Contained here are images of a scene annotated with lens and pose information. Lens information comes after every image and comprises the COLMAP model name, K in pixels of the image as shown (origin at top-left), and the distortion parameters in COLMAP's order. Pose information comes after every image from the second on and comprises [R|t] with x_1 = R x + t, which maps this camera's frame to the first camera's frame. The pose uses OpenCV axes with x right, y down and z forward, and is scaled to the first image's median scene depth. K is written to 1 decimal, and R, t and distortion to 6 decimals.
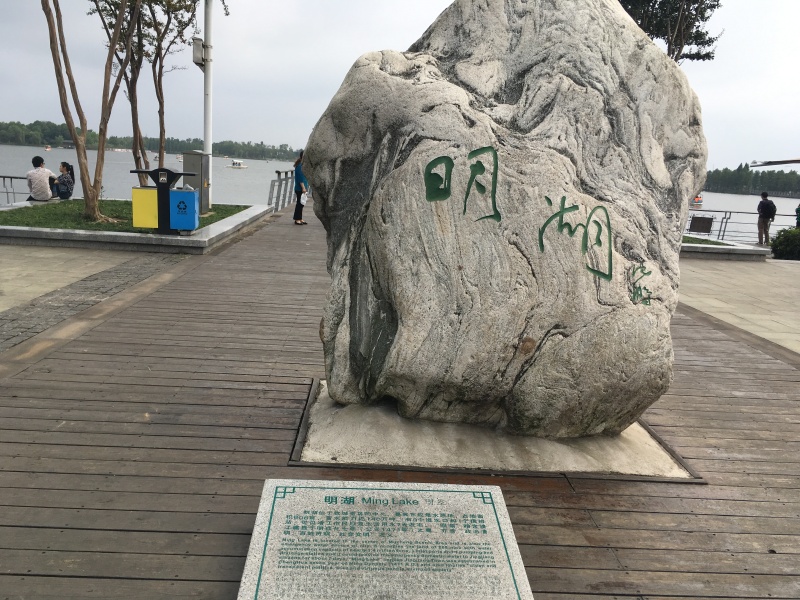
lens RADIAL K [[680.8, 0, 398.3], [0, 680.8, 304.6], [0, 0, 1]] dist [0.068997, -0.090110]
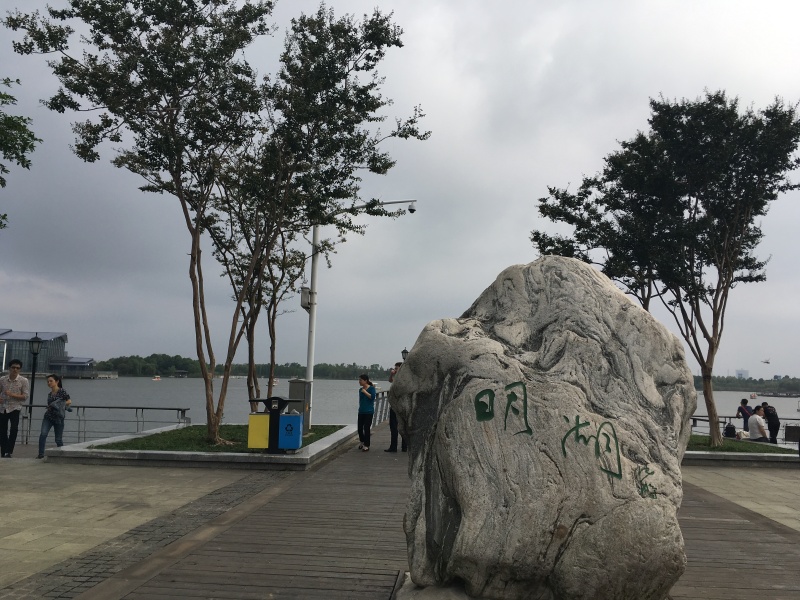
lens RADIAL K [[680.8, 0, 398.3], [0, 680.8, 304.6], [0, 0, 1]] dist [0.068997, -0.090110]
pose [[0.991176, -0.049263, -0.123057, 0.062169], [0.008862, 0.950924, -0.309298, 0.049315], [0.132255, 0.305478, 0.942970, -0.390542]]
